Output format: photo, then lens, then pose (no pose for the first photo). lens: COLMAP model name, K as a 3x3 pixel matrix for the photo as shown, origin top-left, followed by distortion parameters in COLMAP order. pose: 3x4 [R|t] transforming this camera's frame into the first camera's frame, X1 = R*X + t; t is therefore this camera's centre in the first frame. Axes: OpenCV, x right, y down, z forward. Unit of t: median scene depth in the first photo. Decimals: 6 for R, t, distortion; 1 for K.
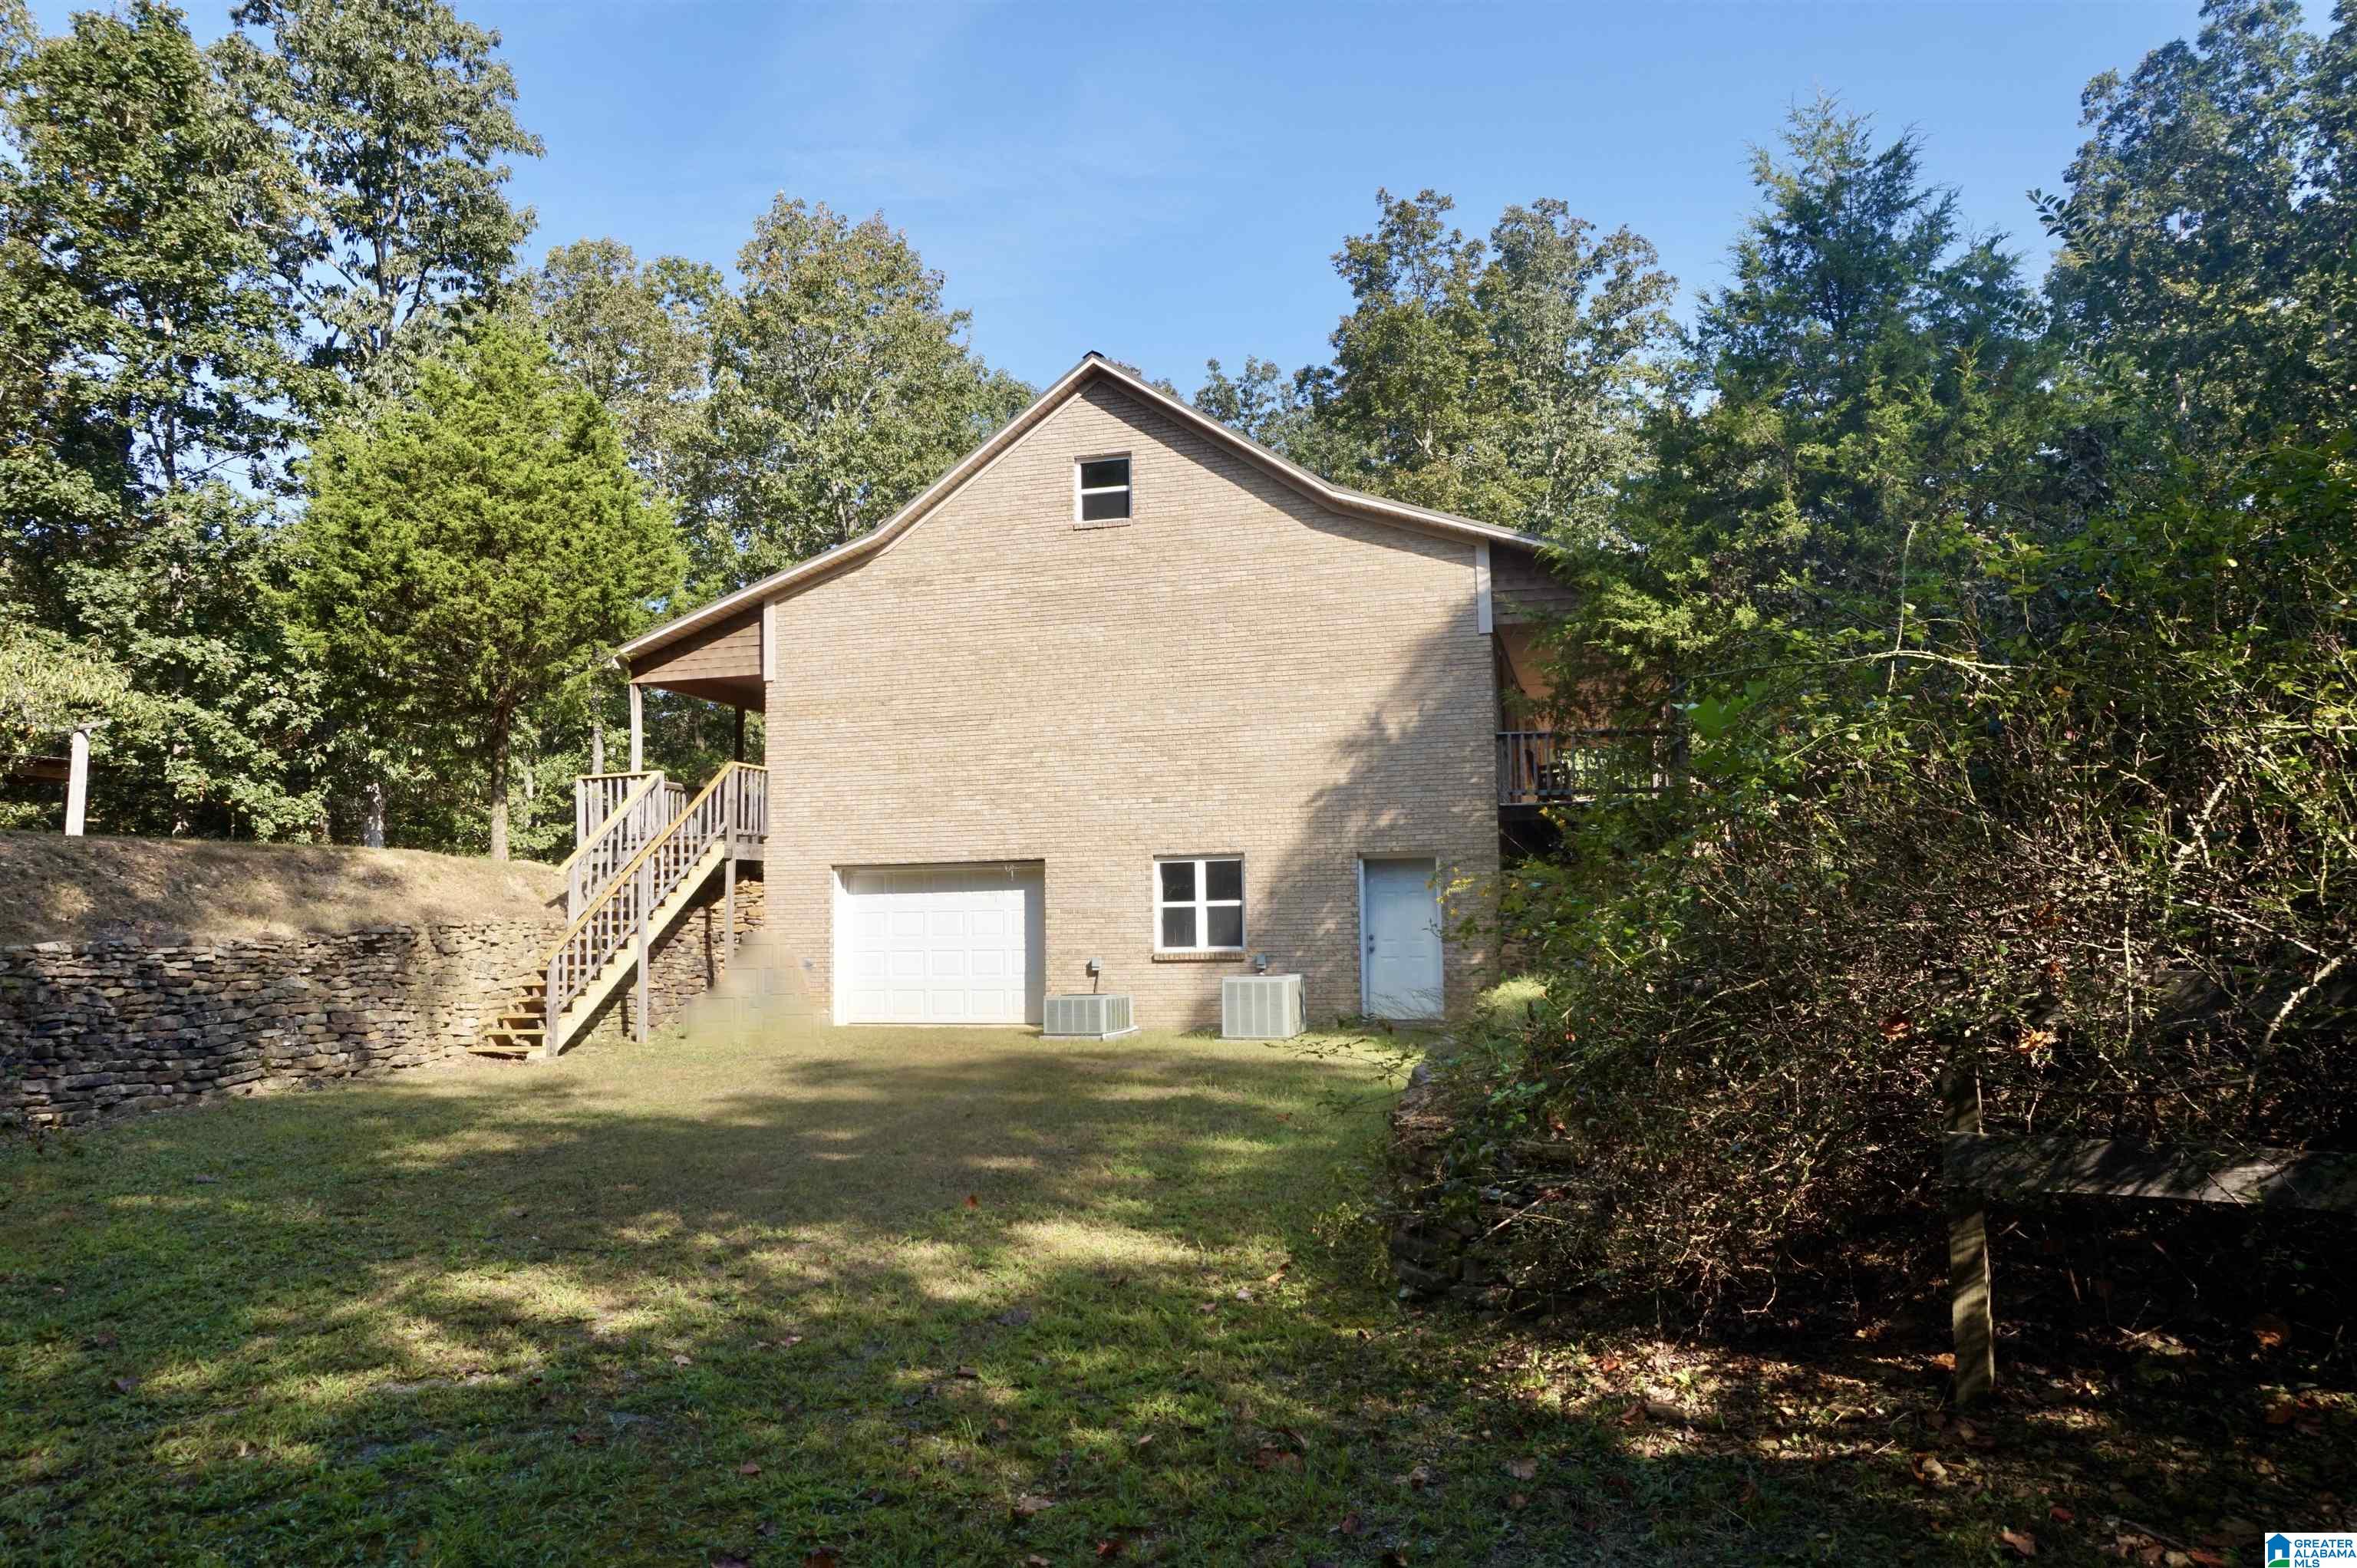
lens RADIAL K [[1594.0, 0, 1178.5], [0, 1594.0, 784.0], [0, 0, 1]] dist [-0.016163, 0.001125]
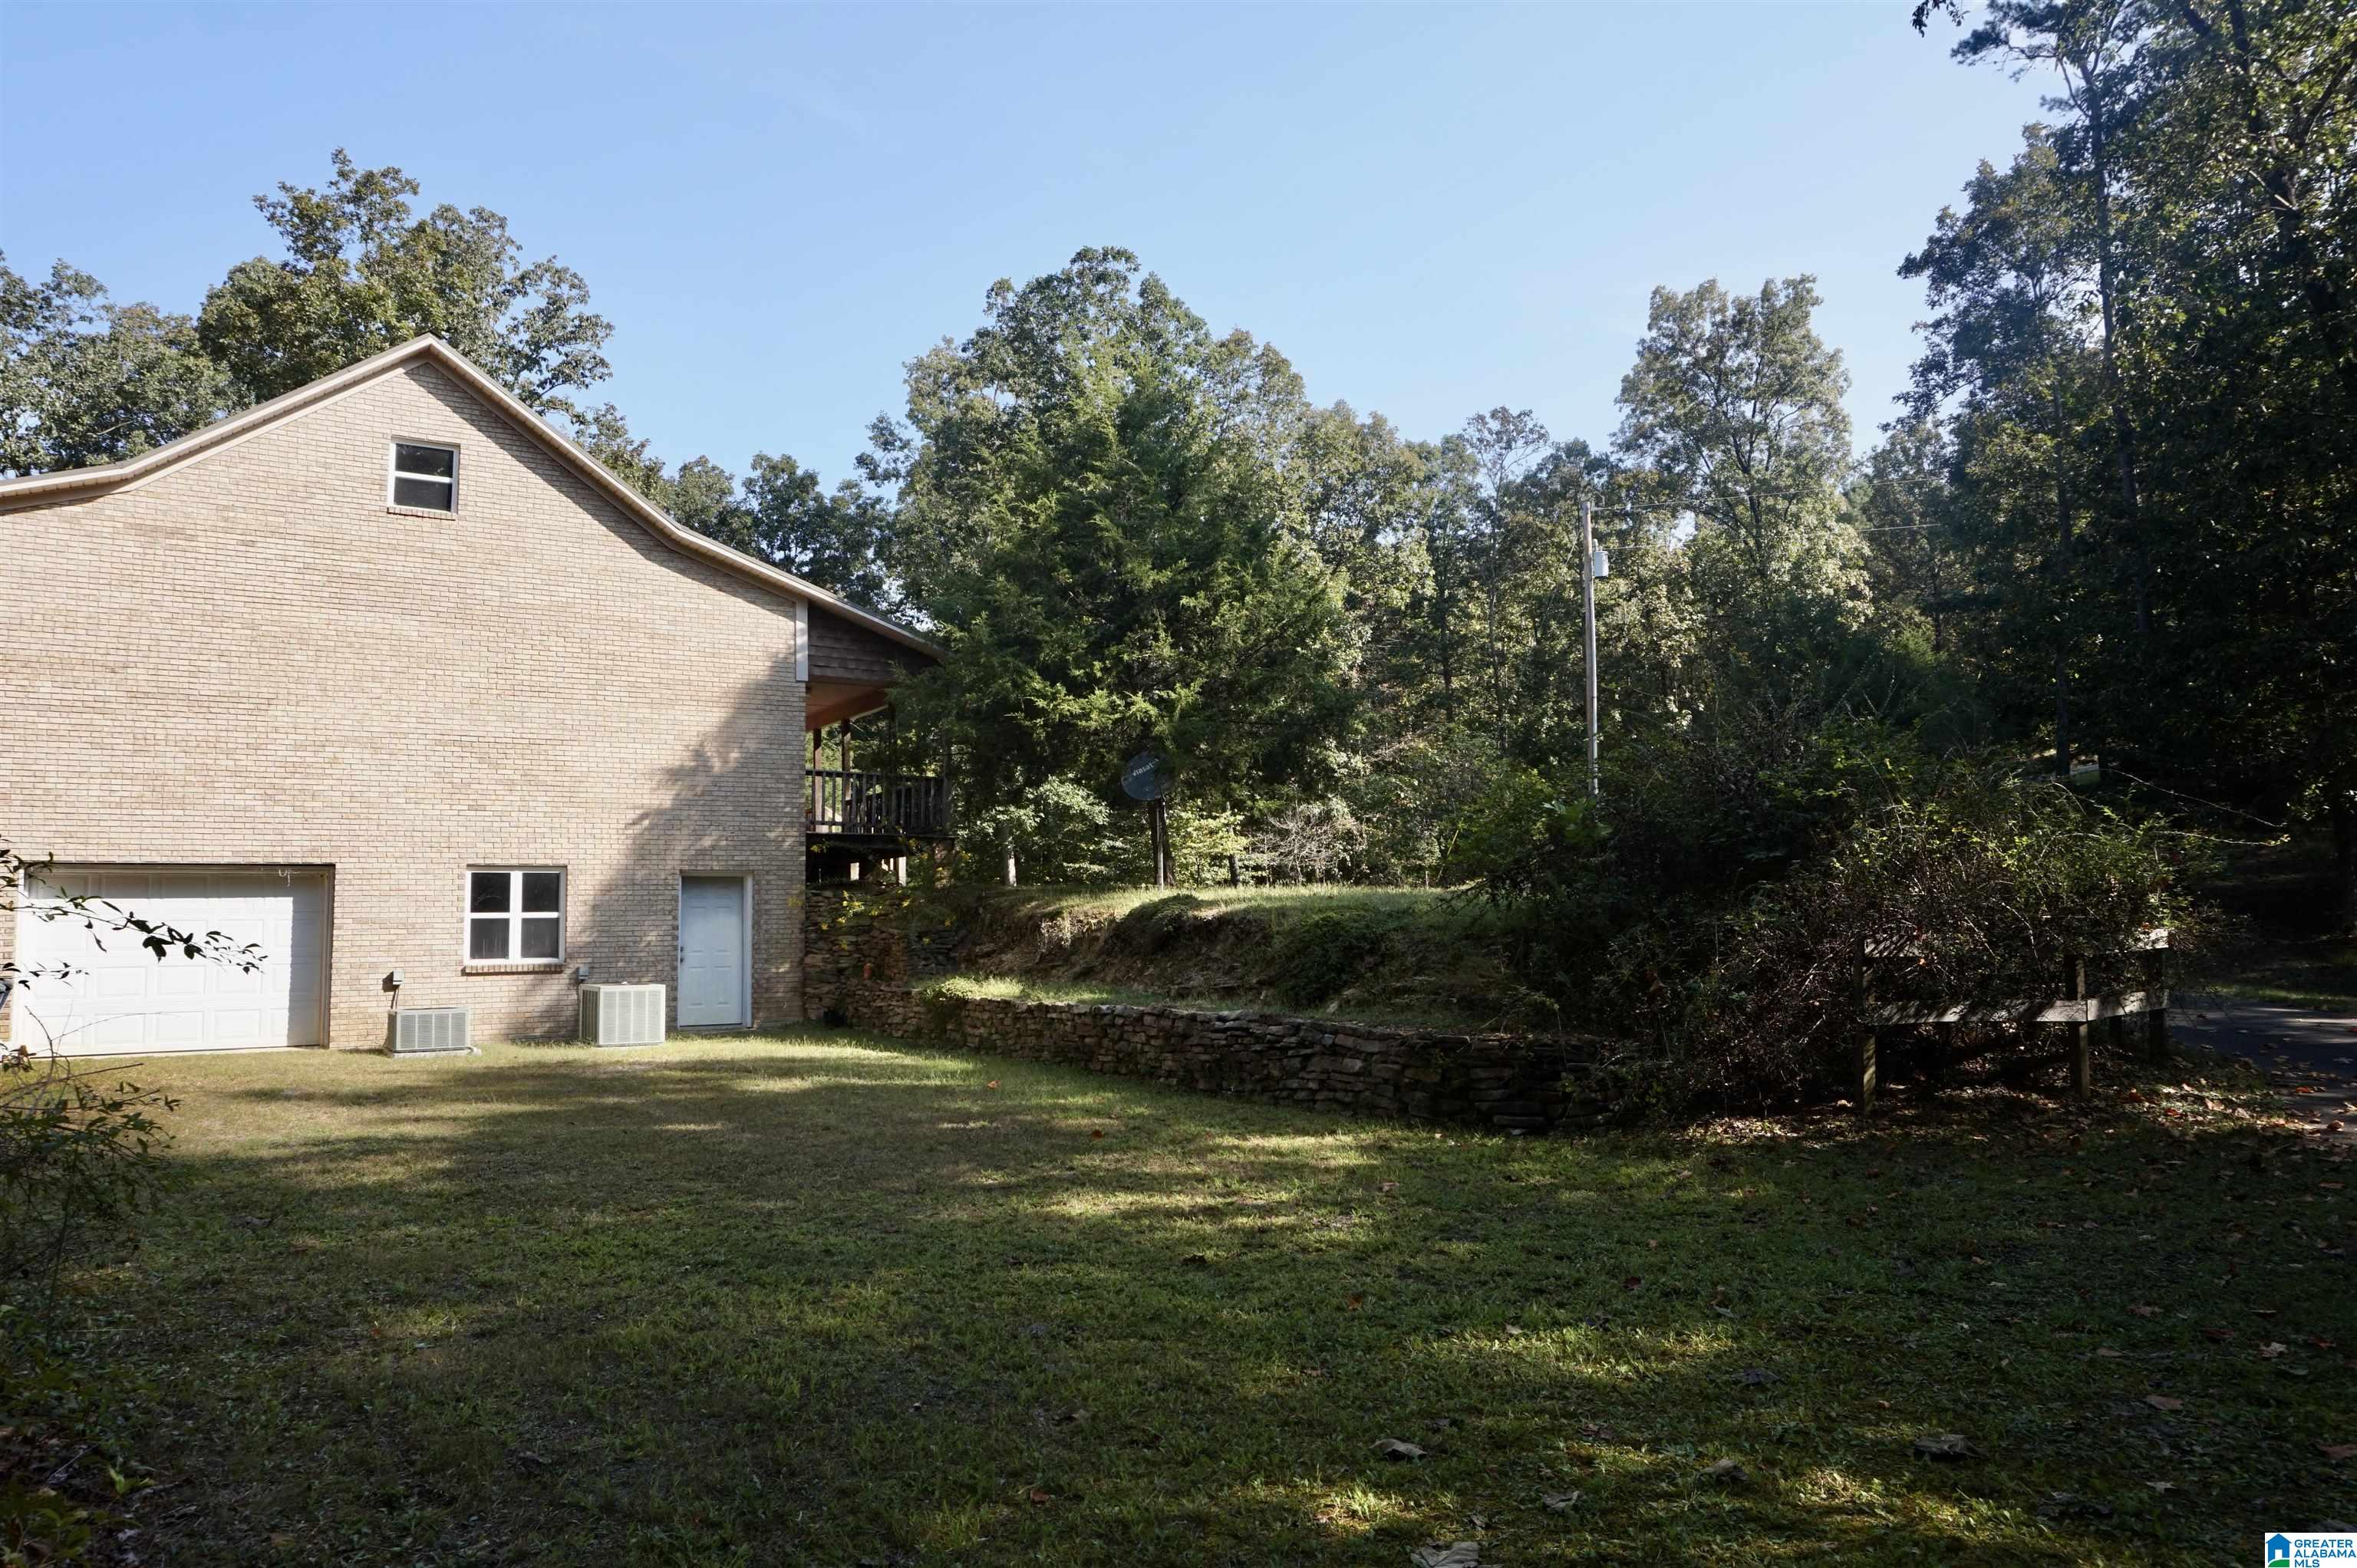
lens RADIAL K [[1594.0, 0, 1178.5], [0, 1594.0, 784.0], [0, 0, 1]] dist [-0.016163, 0.001125]
pose [[0.674193, 0.073138, 0.734925, -0.428228], [-0.061533, 0.997187, -0.042791, 0.010357], [-0.735988, -0.016373, 0.676797, 0.027128]]
